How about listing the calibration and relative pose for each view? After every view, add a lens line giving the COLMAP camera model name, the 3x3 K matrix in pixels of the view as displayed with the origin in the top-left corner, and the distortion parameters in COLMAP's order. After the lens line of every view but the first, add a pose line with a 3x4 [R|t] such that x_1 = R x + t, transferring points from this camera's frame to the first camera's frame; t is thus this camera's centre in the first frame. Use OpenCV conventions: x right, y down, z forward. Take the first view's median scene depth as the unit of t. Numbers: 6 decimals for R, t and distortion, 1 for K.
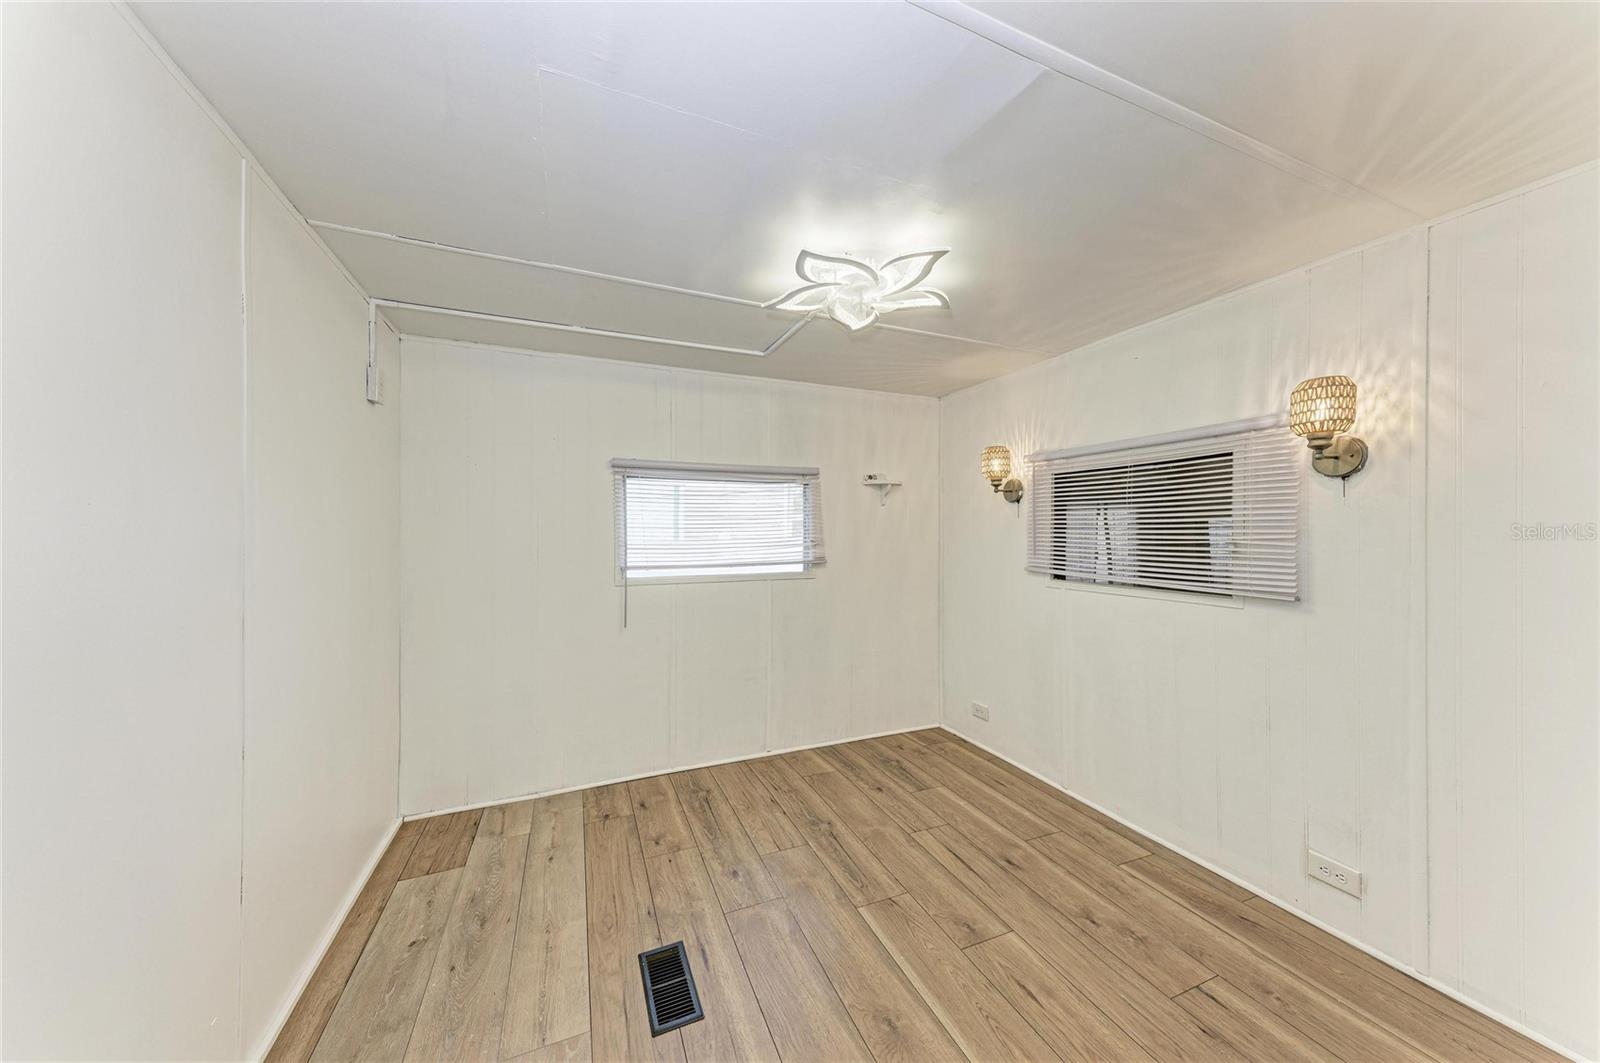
lens RADIAL K [[542.0, 0, 807.0], [0, 542.0, 527.3], [0, 0, 1]] dist [0.021165, -0.004295]
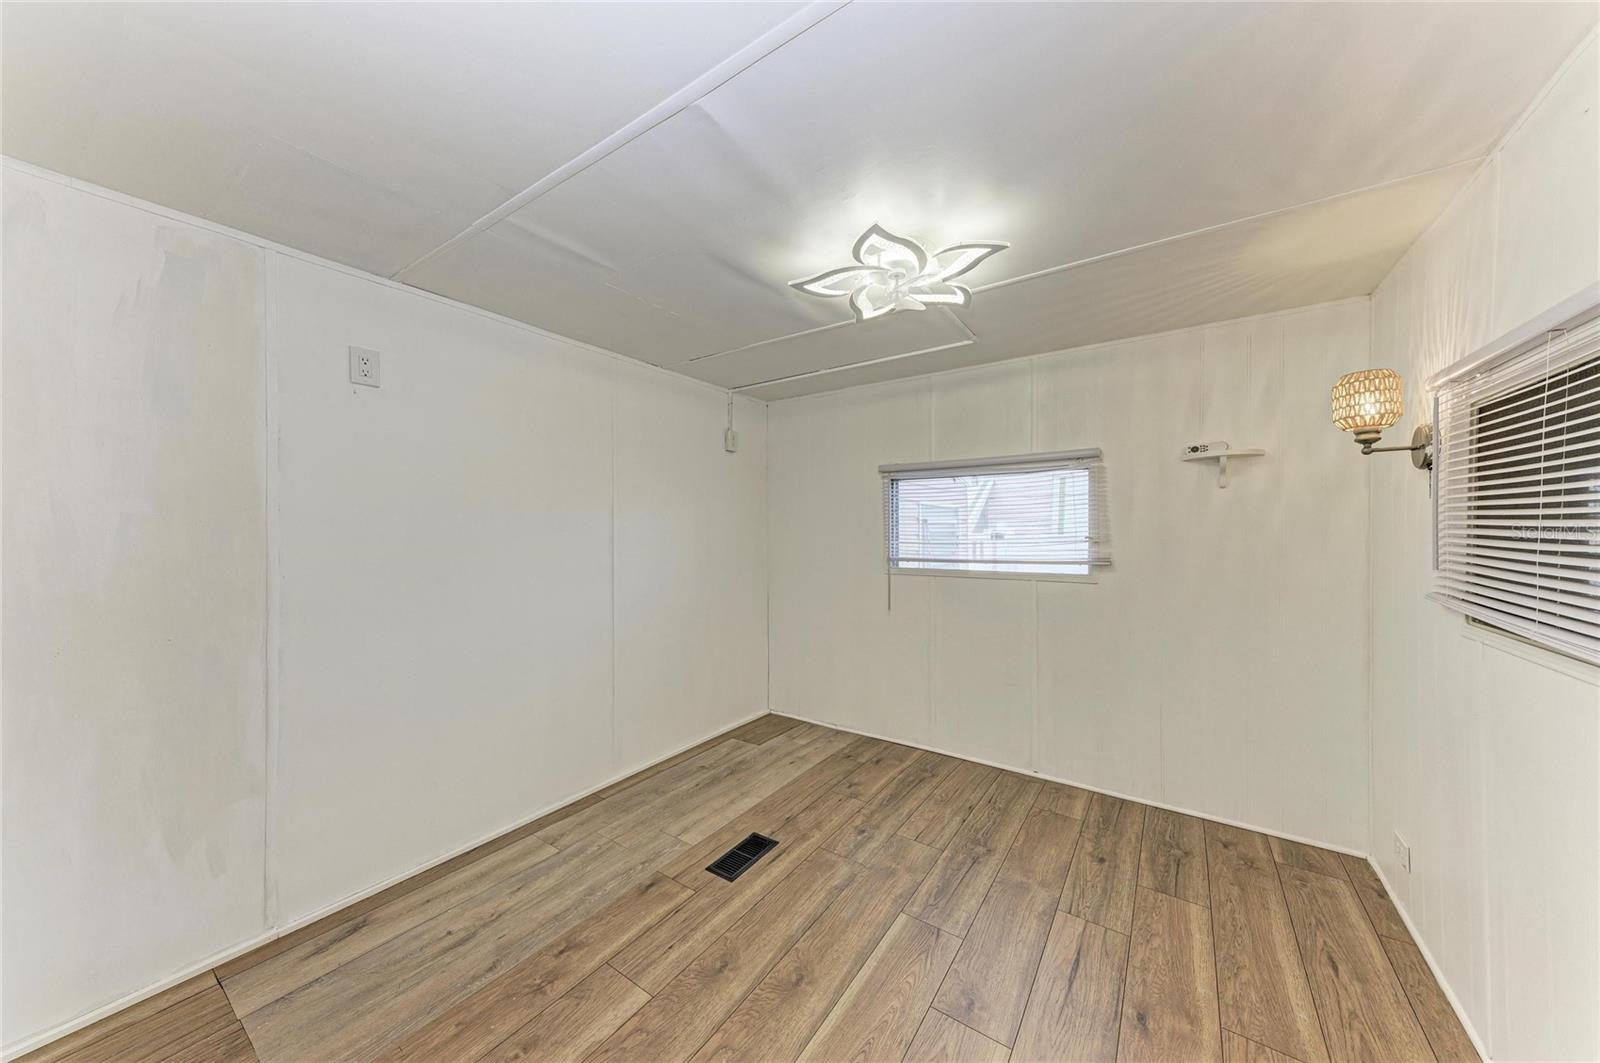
lens RADIAL K [[542.0, 0, 800.0], [0, 542.0, 526.2], [0, 0, 1]] dist [0.021165, -0.004295]
pose [[0.530265, -0.006712, -0.847805, 0.652596], [0.009749, 0.999951, -0.001820, 0.006907], [0.847776, -0.007300, 0.530304, 0.263747]]
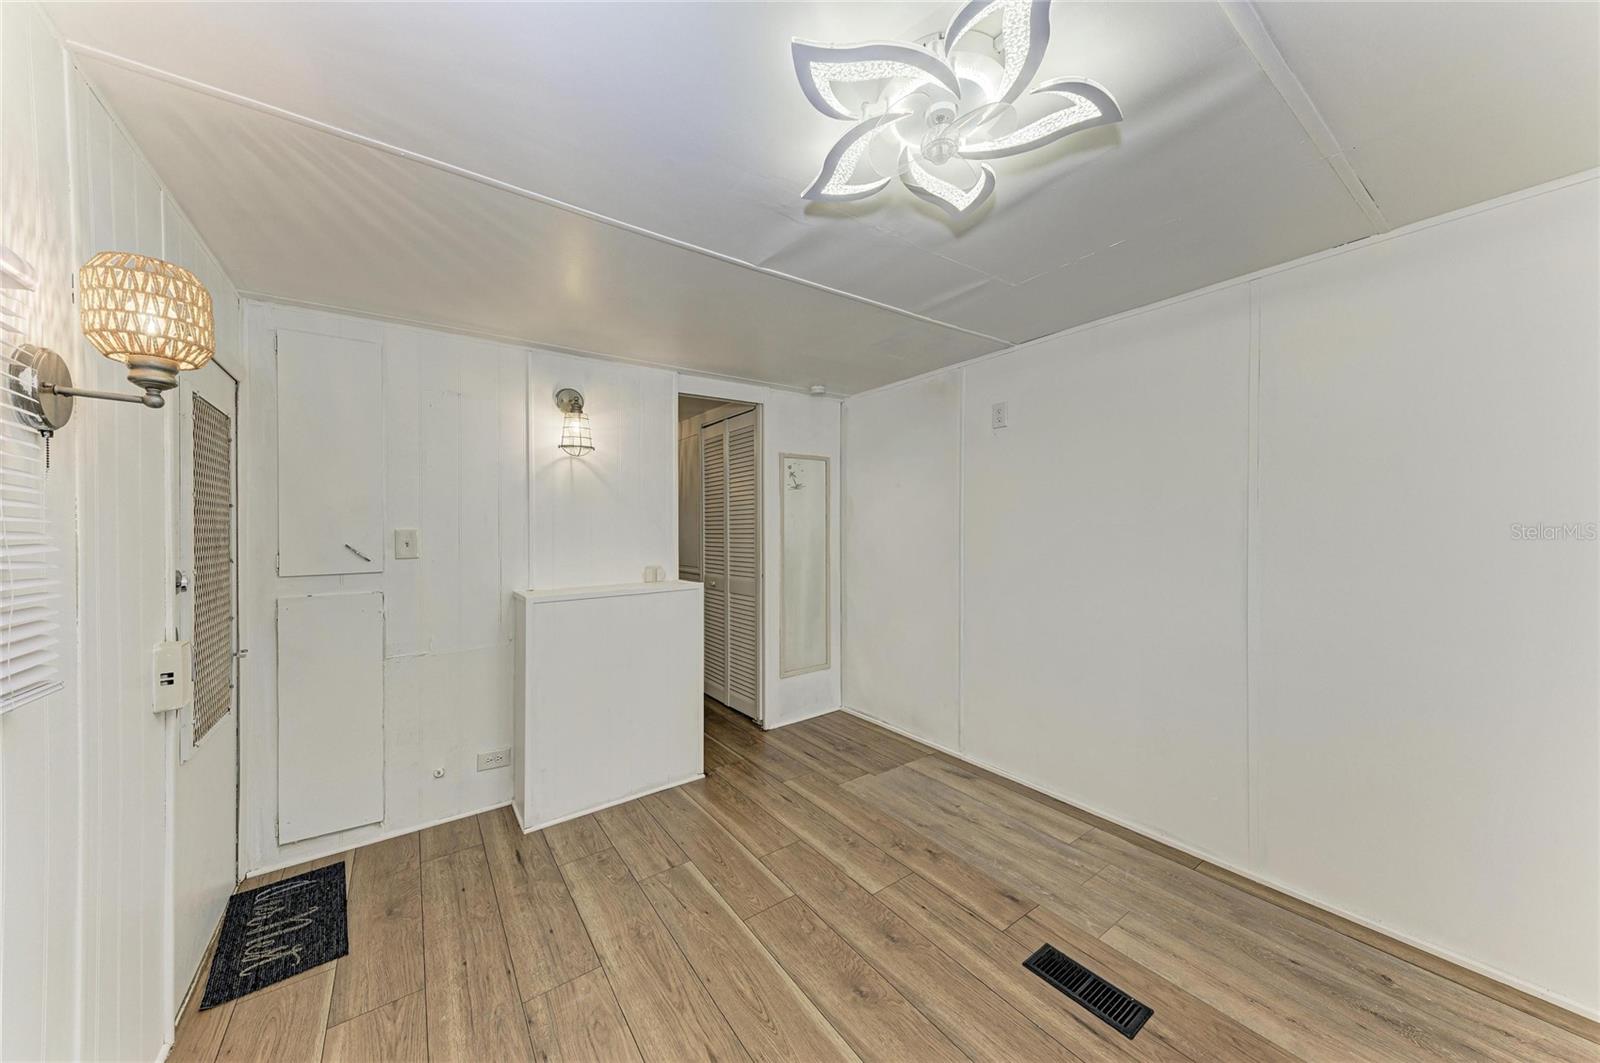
lens RADIAL K [[542.0, 0, 807.3], [0, 542.0, 520.2], [0, 0, 1]] dist [0.021165, -0.004295]
pose [[-0.975492, 0.009606, -0.219823, 0.287840], [0.015792, 0.999527, -0.026398, 0.013991], [0.219466, -0.029223, -0.975182, 1.234047]]
